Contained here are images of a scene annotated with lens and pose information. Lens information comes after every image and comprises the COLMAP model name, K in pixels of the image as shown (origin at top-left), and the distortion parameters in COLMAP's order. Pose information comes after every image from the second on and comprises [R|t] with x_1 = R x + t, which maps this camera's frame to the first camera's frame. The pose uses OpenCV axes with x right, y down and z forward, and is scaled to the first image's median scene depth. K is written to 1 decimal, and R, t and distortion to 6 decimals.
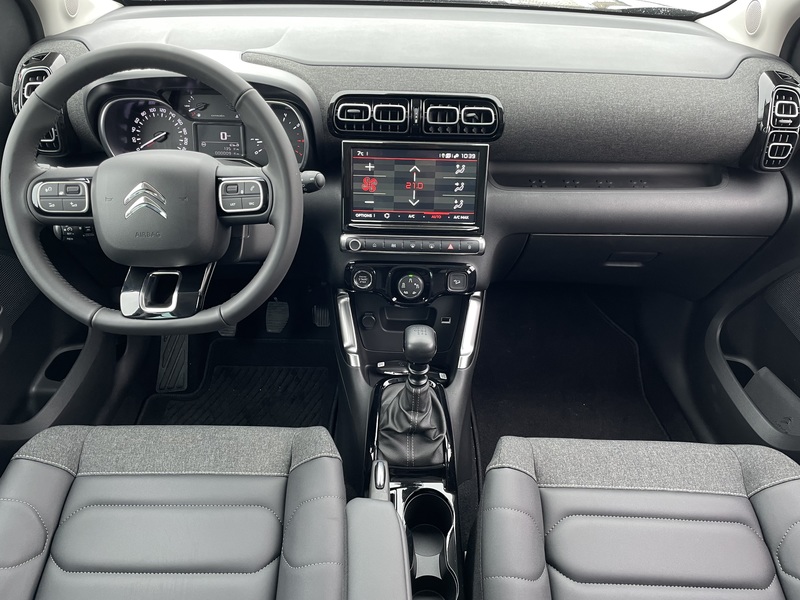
lens RADIAL K [[609.7, 0, 407.8], [0, 609.7, 303.7], [0, 0, 1]] dist [0.074775, -0.129168]
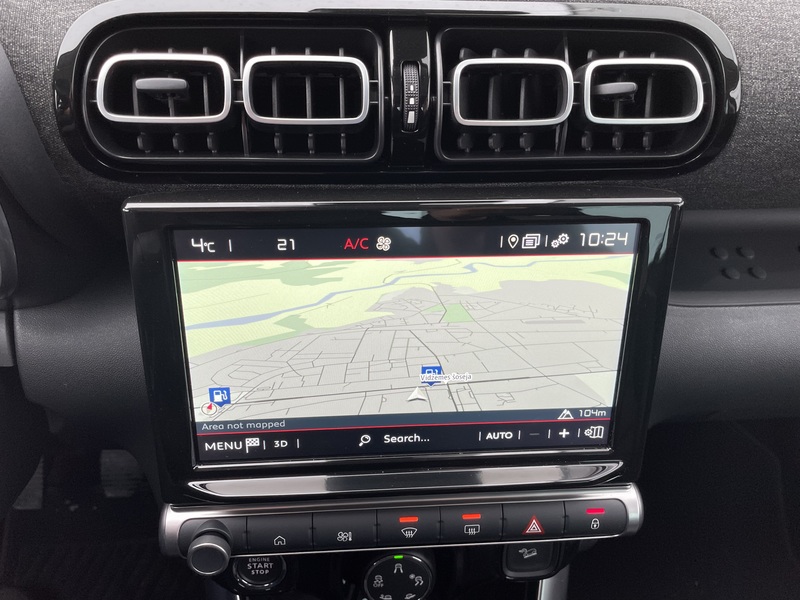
lens RADIAL K [[617.4, 0, 396.3], [0, 617.4, 295.5], [0, 0, 1]] dist [0.070480, -0.113812]
pose [[0.997964, -0.039435, 0.050118, -0.008993], [0.034759, 0.995246, 0.090974, -0.245186], [-0.053467, -0.089047, 0.994591, 0.726471]]
